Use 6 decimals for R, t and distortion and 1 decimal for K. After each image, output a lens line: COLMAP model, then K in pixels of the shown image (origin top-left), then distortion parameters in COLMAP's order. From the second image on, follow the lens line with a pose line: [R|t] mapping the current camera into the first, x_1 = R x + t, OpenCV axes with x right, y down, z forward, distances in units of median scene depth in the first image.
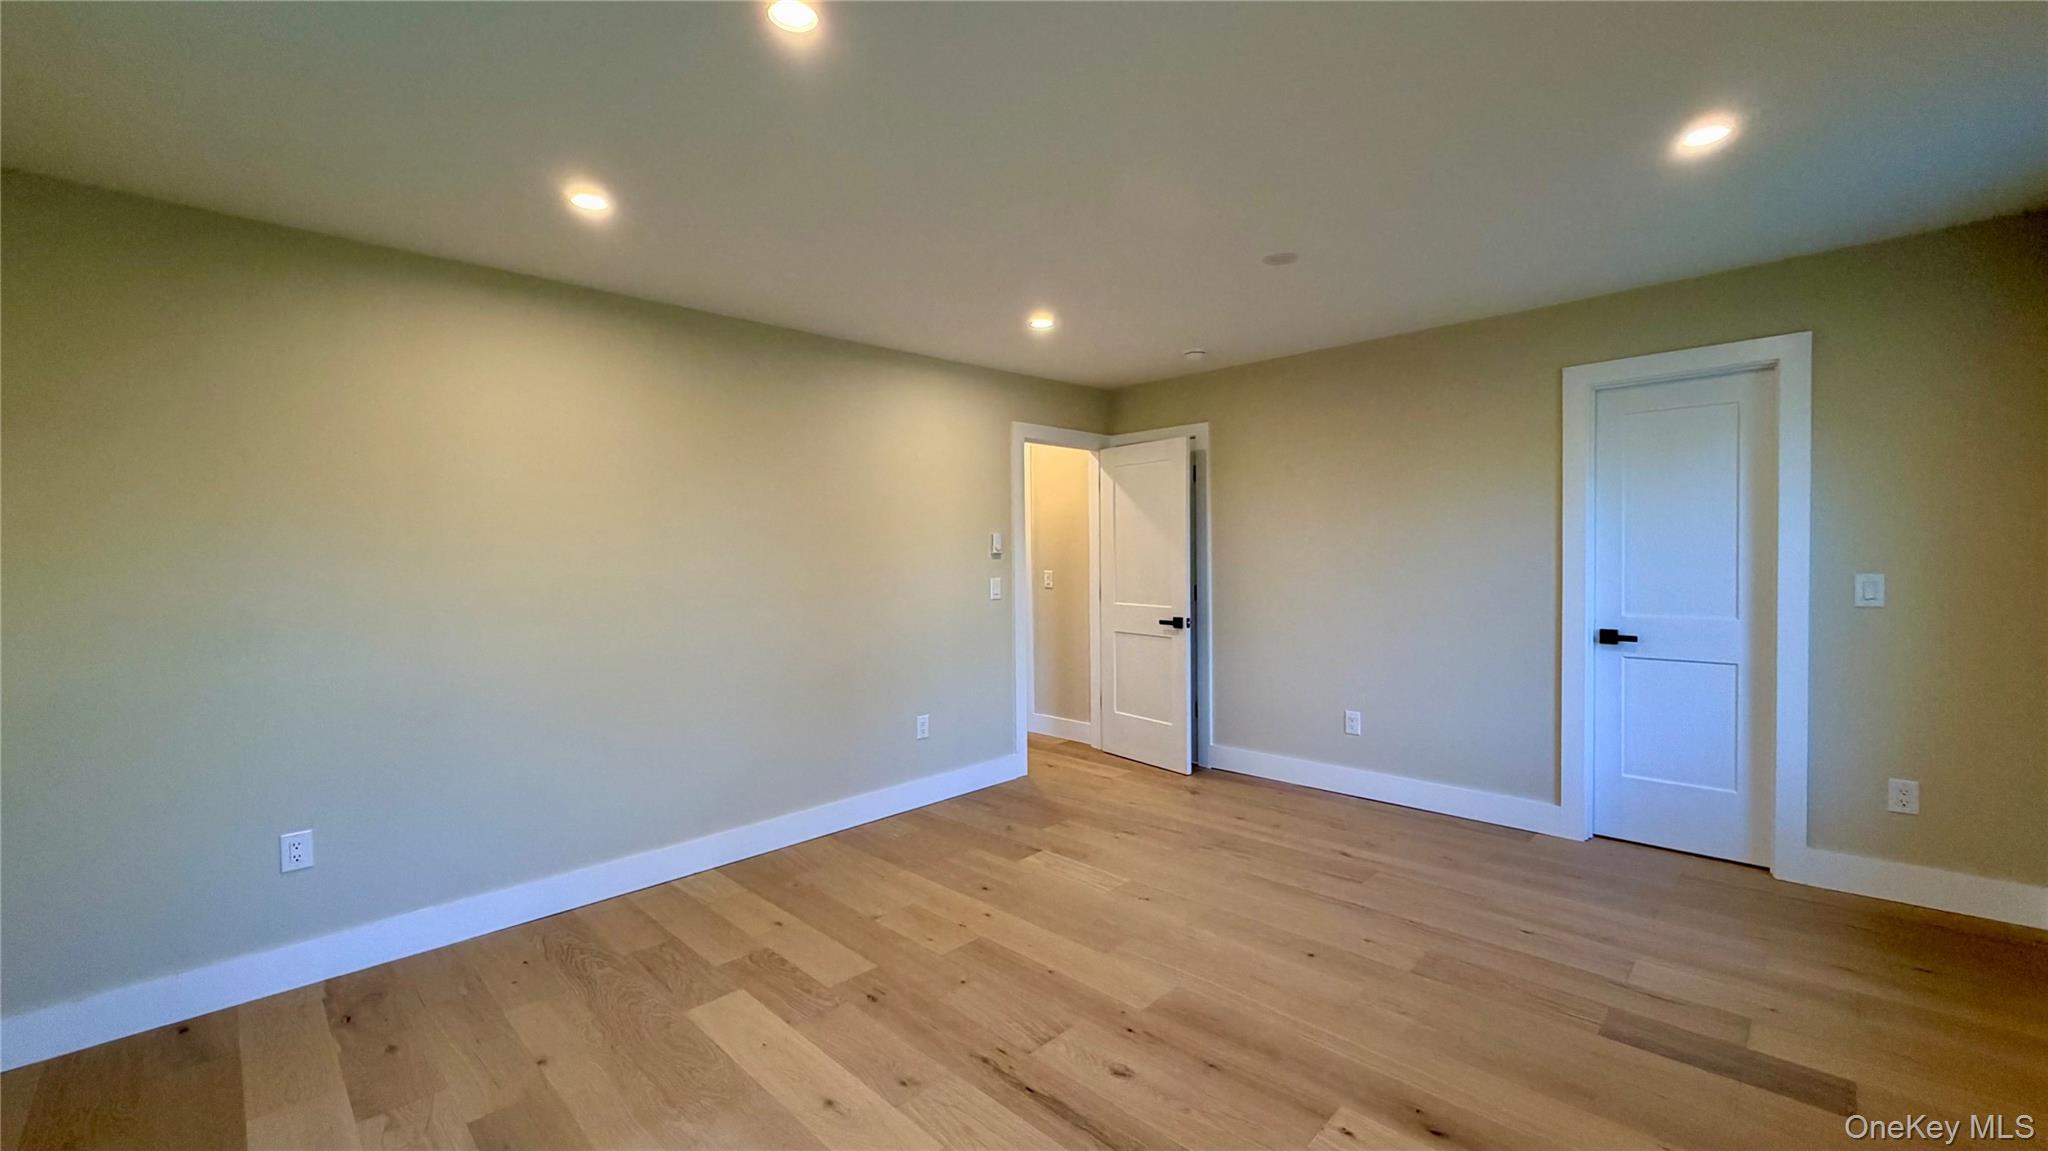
lens RADIAL K [[824.1, 0, 1017.6], [0, 824.1, 571.5], [0, 0, 1]] dist [0.002167, 0.000133]
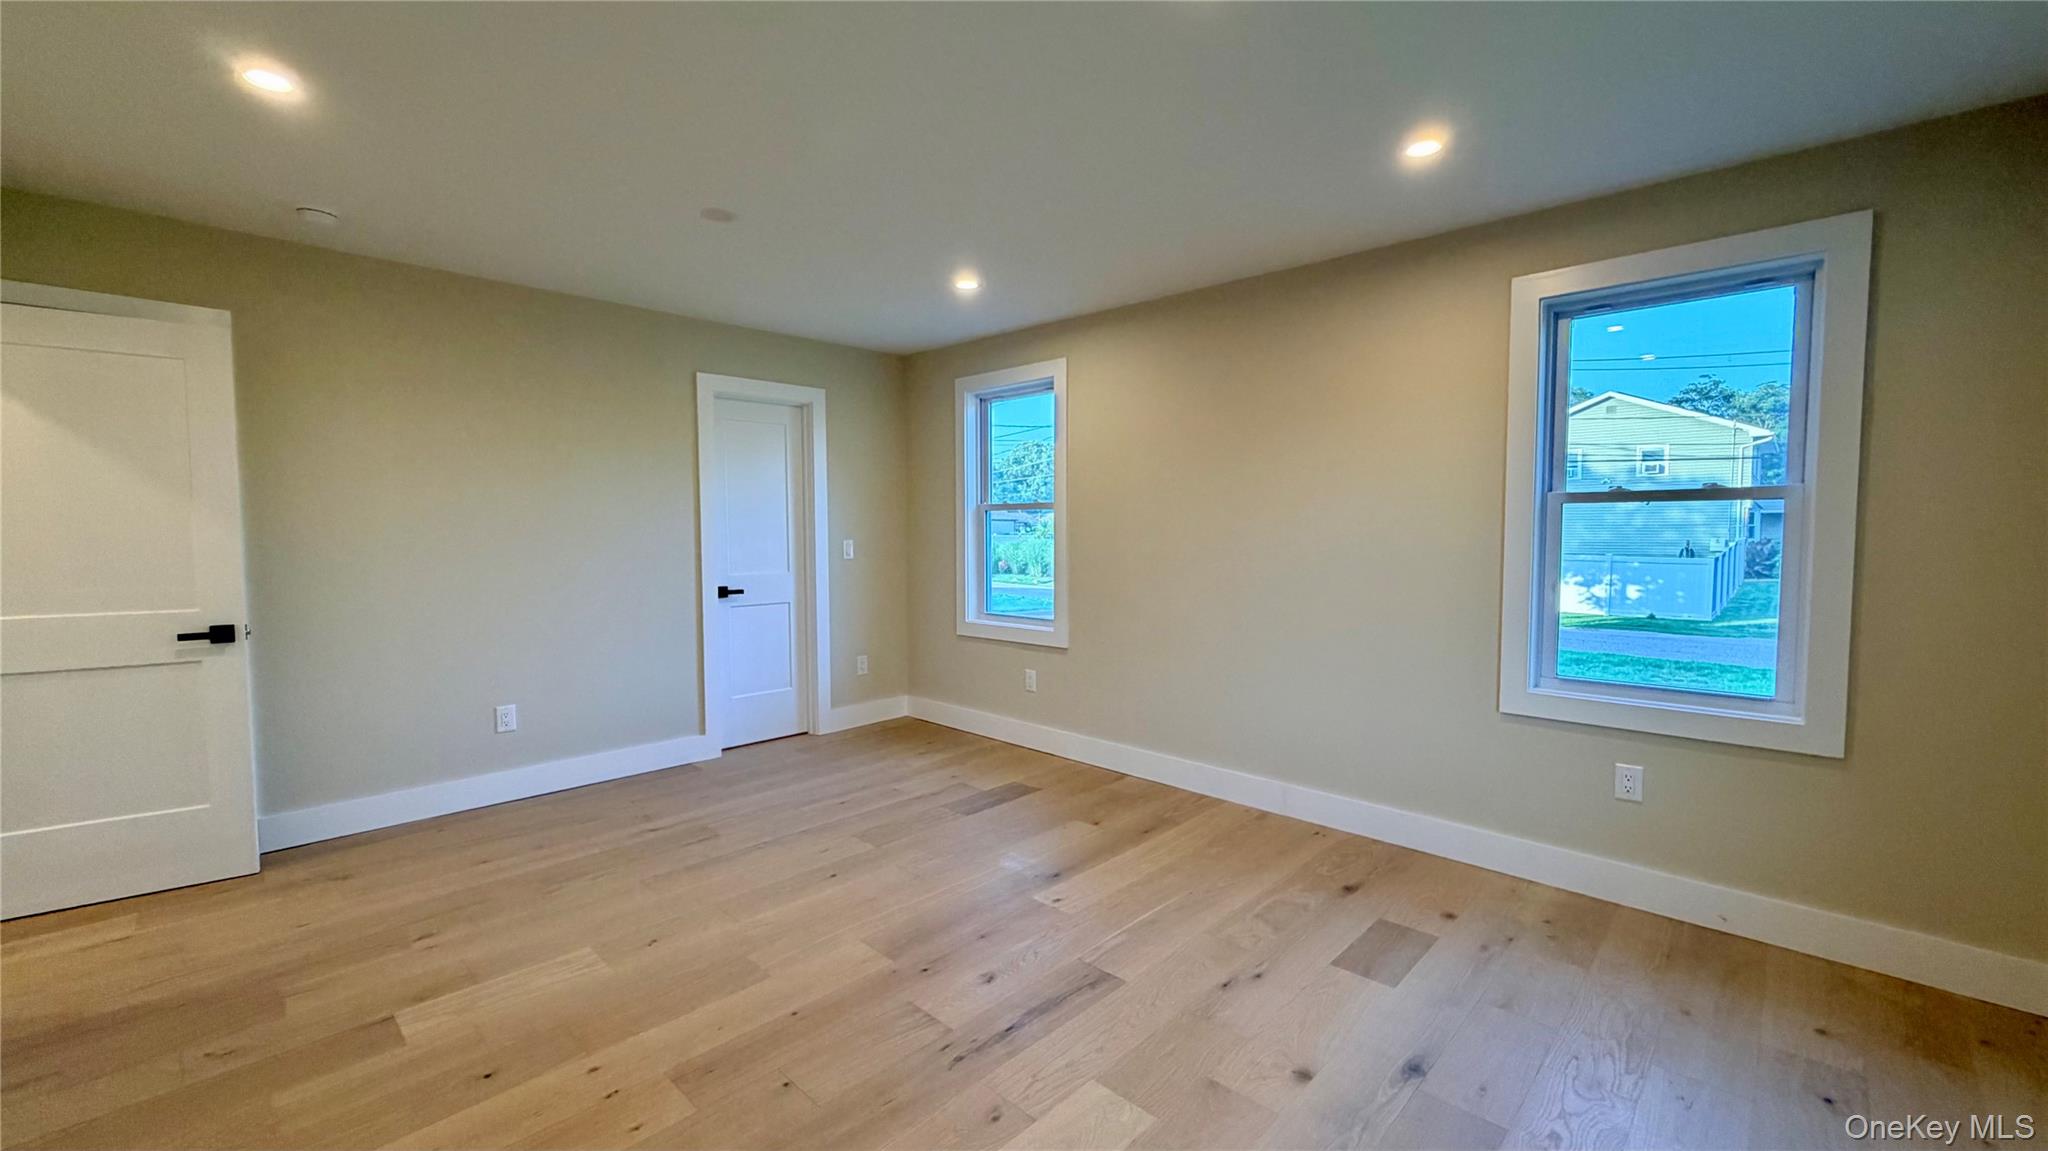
lens RADIAL K [[824.3, 0, 1020.0], [0, 824.3, 576.8], [0, 0, 1]] dist [0.001589, 0.000156]
pose [[-0.016494, -0.044022, 0.998894, -0.658434], [0.025347, 0.998691, 0.044432, 0.012201], [-0.999543, 0.026052, -0.015357, 0.657121]]
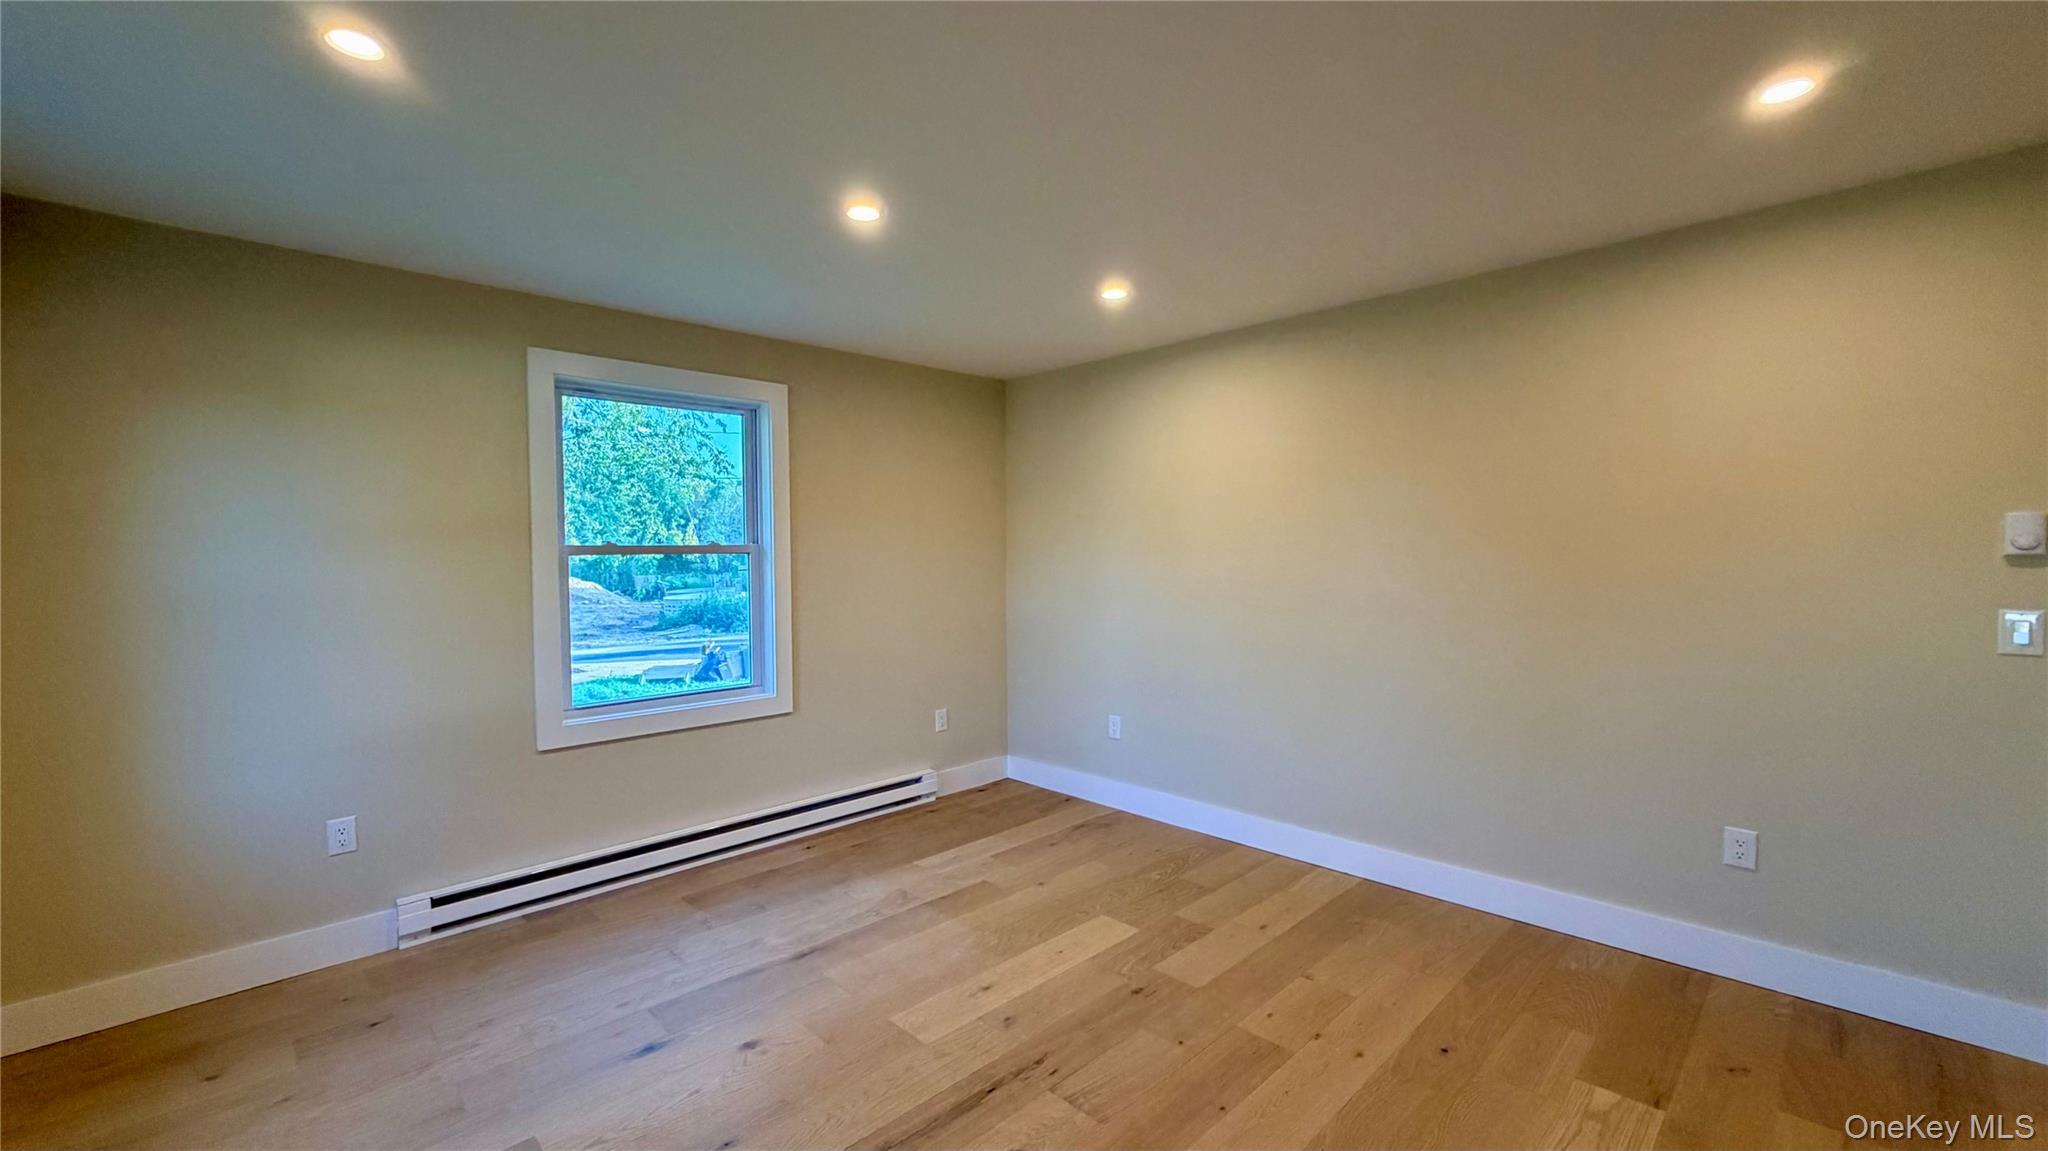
lens RADIAL K [[824.3, 0, 1020.0], [0, 824.3, 576.8], [0, 0, 1]] dist [0.001589, 0.000156]
pose [[-0.010675, 0.046092, -0.998880, 0.668651], [-0.013912, 0.998834, 0.046239, -0.036794], [0.999846, 0.014390, -0.010022, 0.689069]]
